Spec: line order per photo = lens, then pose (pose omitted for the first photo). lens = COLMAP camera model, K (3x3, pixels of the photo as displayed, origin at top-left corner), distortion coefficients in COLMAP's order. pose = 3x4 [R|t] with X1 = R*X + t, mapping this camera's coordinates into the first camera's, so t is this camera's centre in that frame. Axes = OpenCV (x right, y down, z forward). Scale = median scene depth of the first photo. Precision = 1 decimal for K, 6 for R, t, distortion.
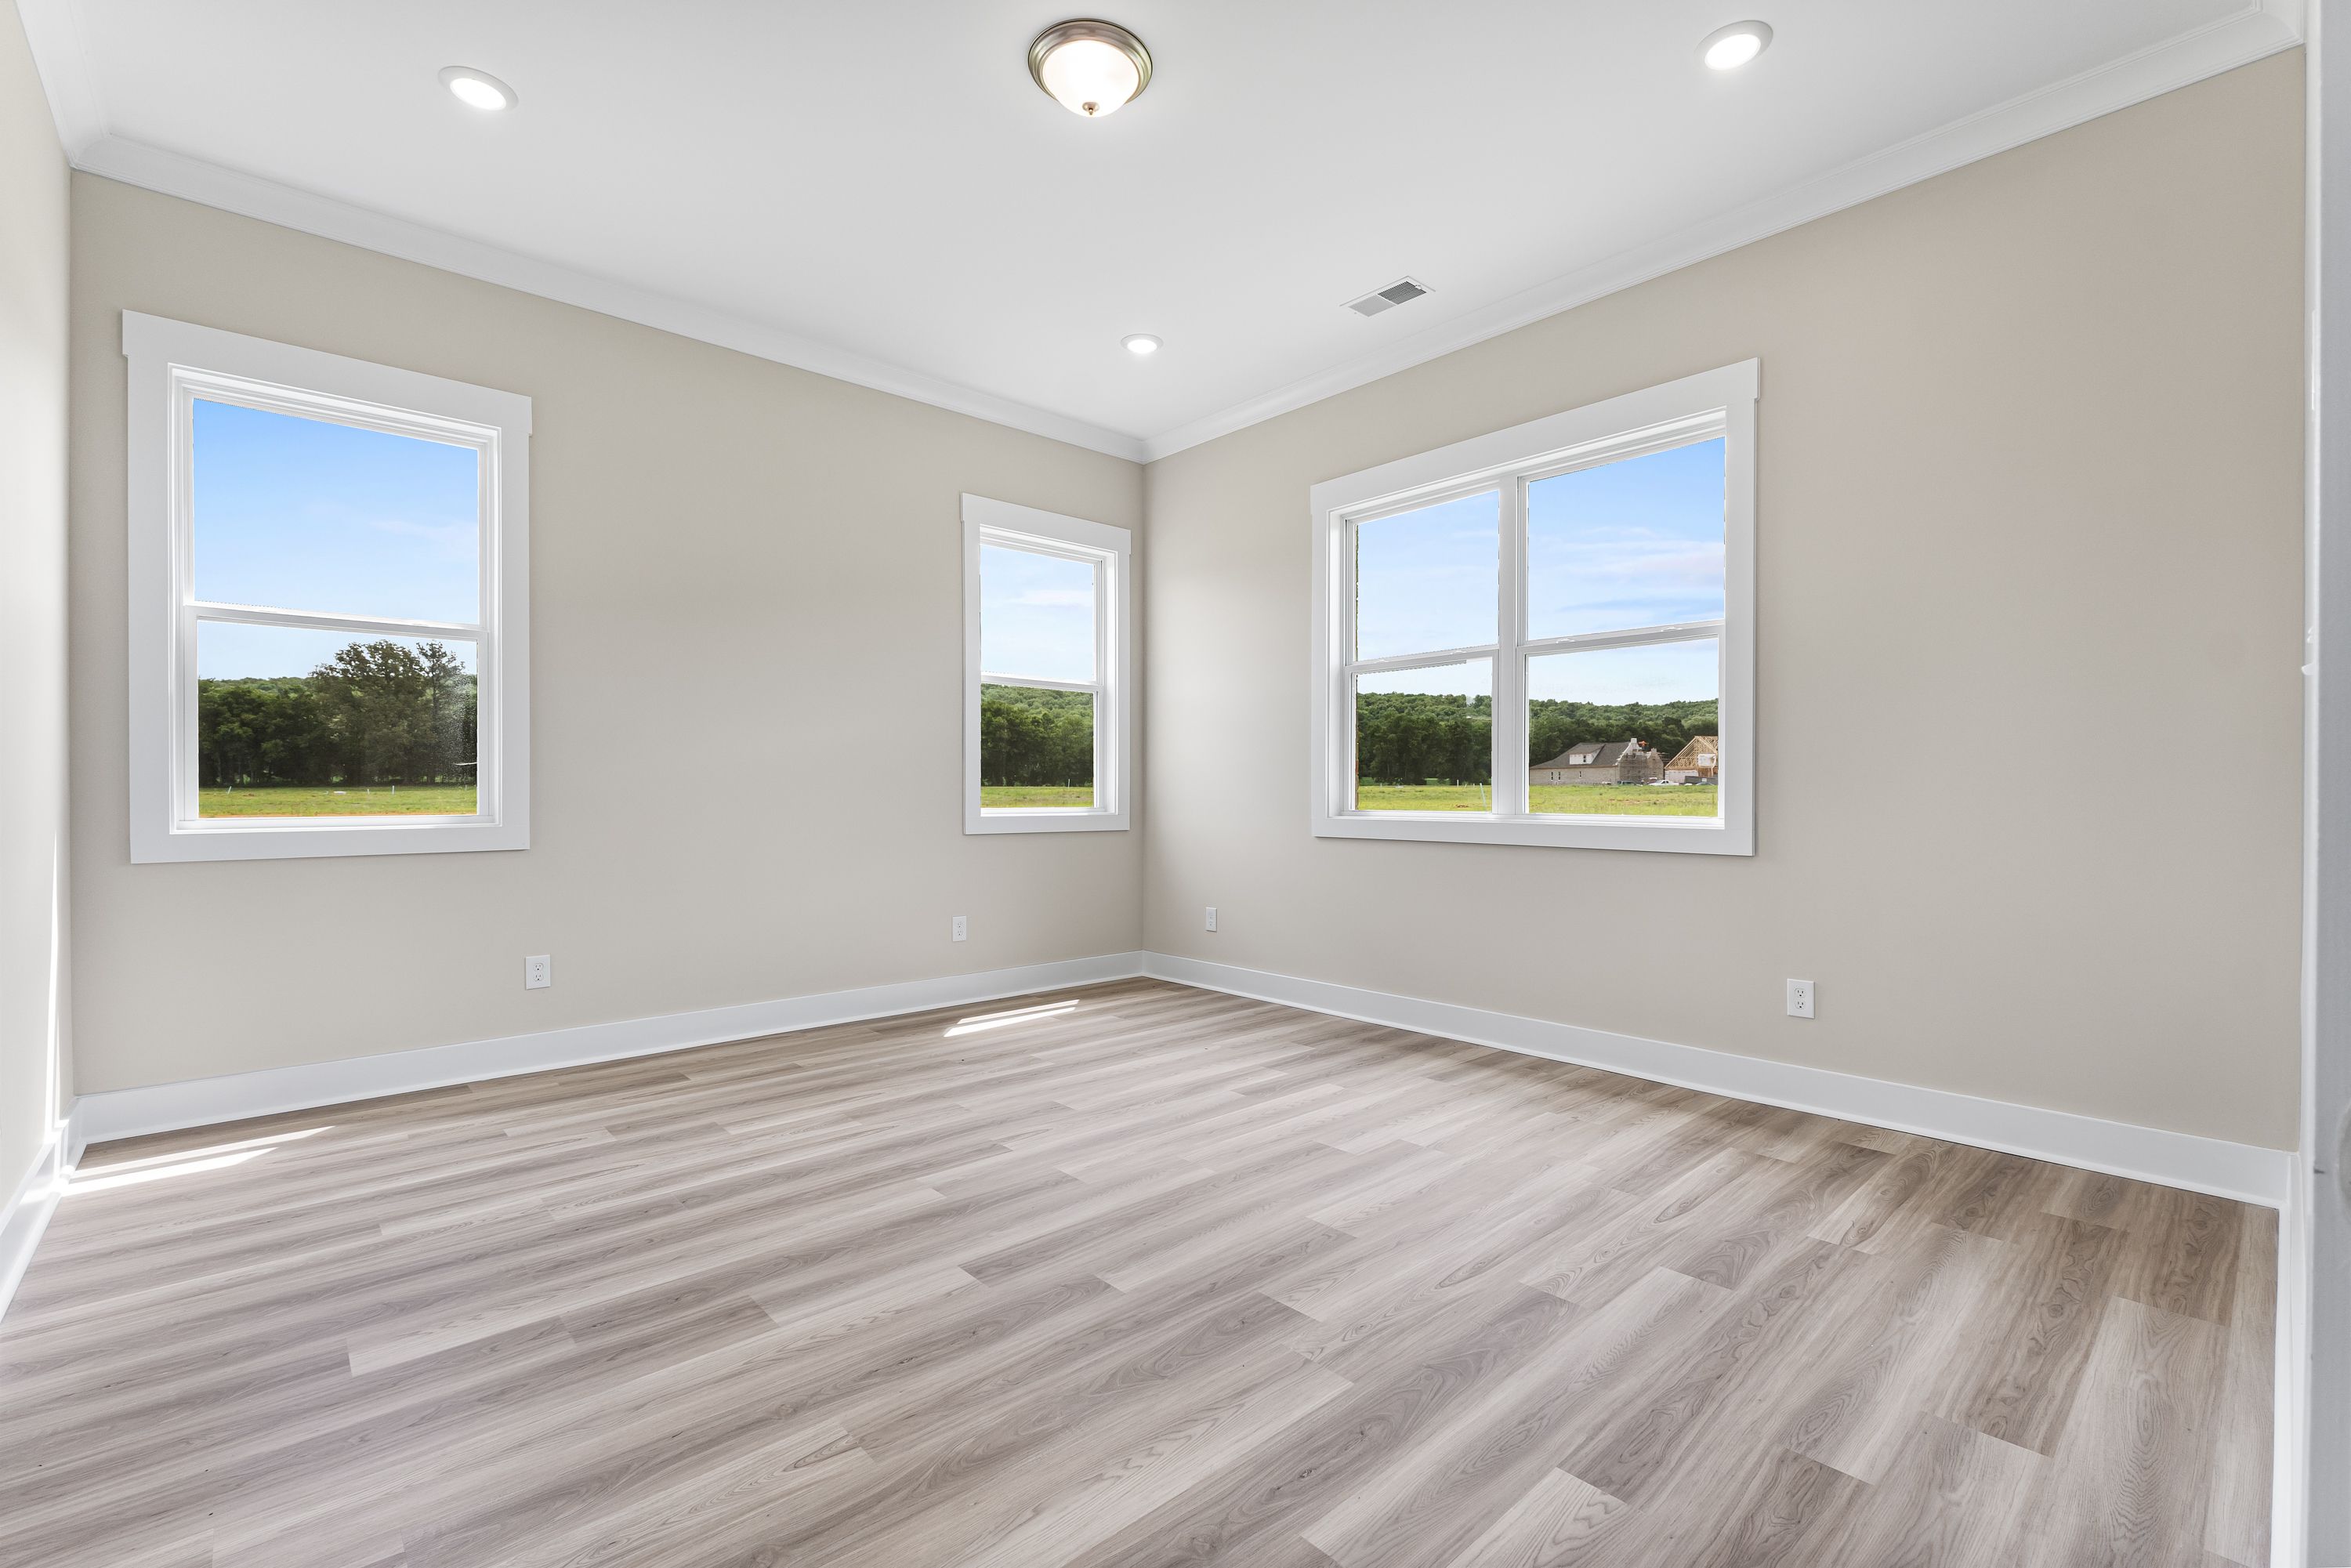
lens RADIAL K [[1038.1, 0, 1176.6], [0, 1038.1, 789.2], [0, 0, 1]] dist [-0.001542, -0.000303]
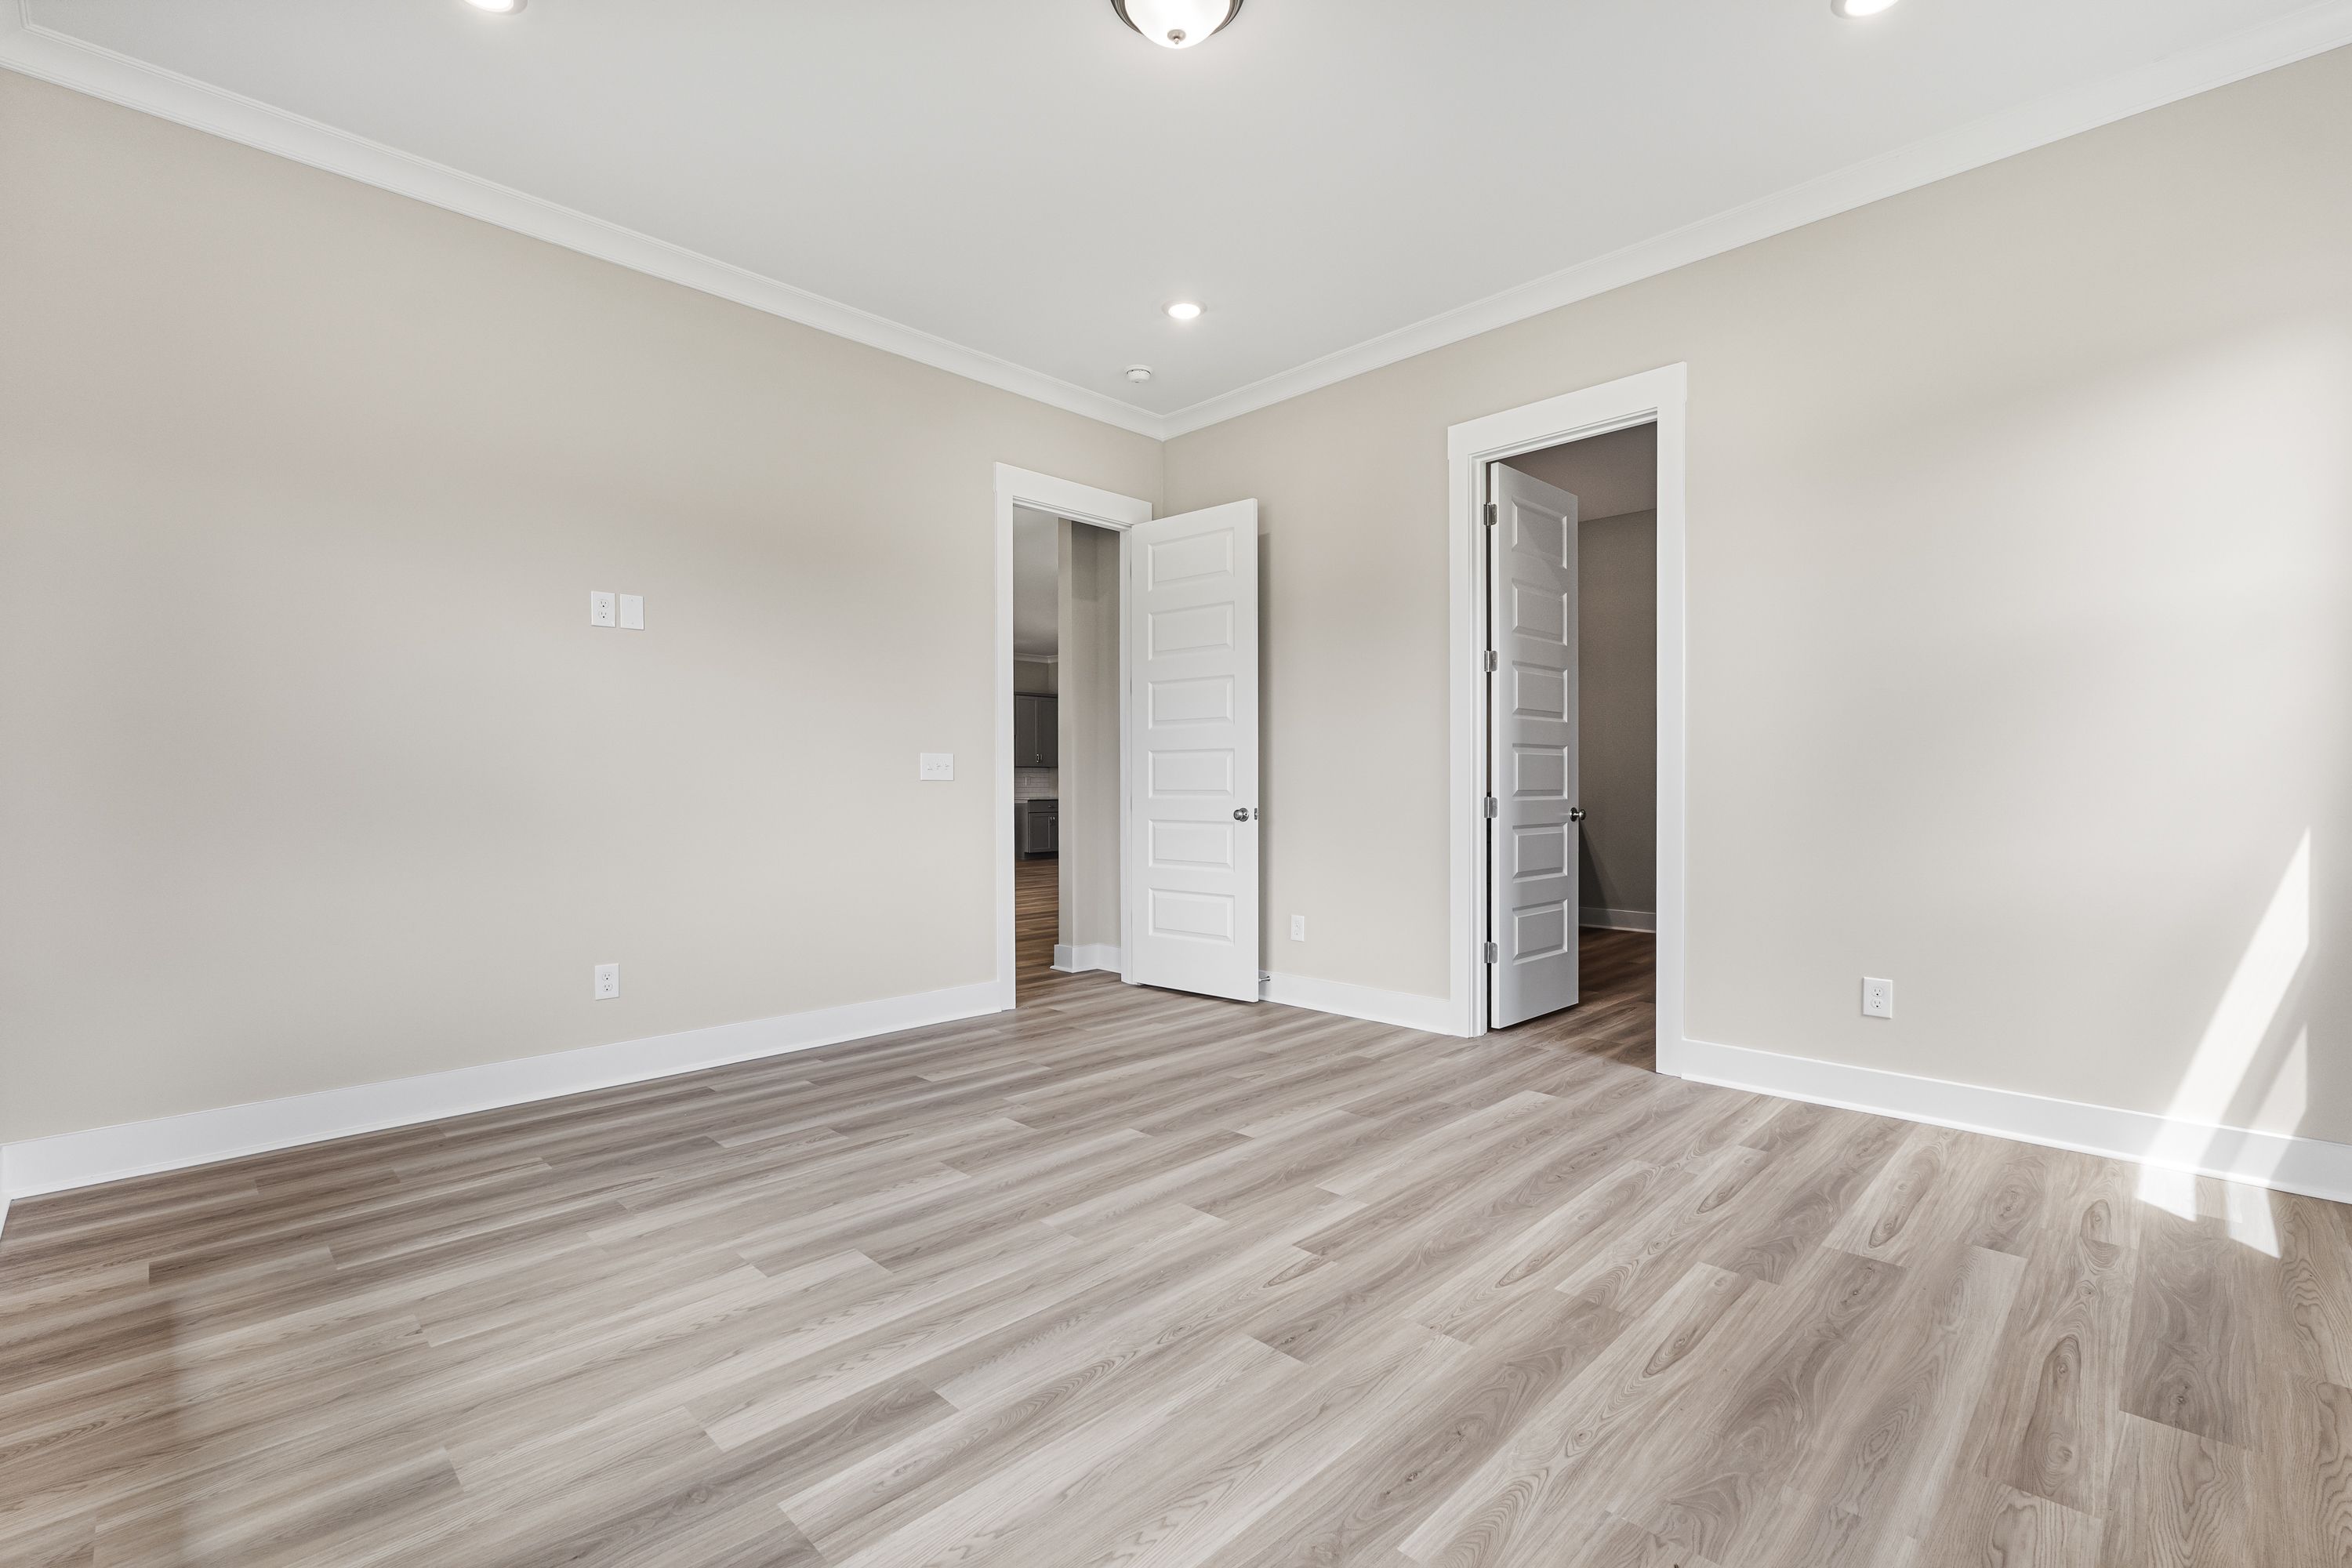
lens RADIAL K [[1038.5, 0, 1175.8], [0, 1038.5, 786.3], [0, 0, 1]] dist [-0.001542, -0.000303]
pose [[-0.998707, 0.004513, -0.050630, -0.036979], [0.004467, 0.999990, 0.001021, -0.000195], [0.050634, 0.000794, -0.998717, 2.071538]]
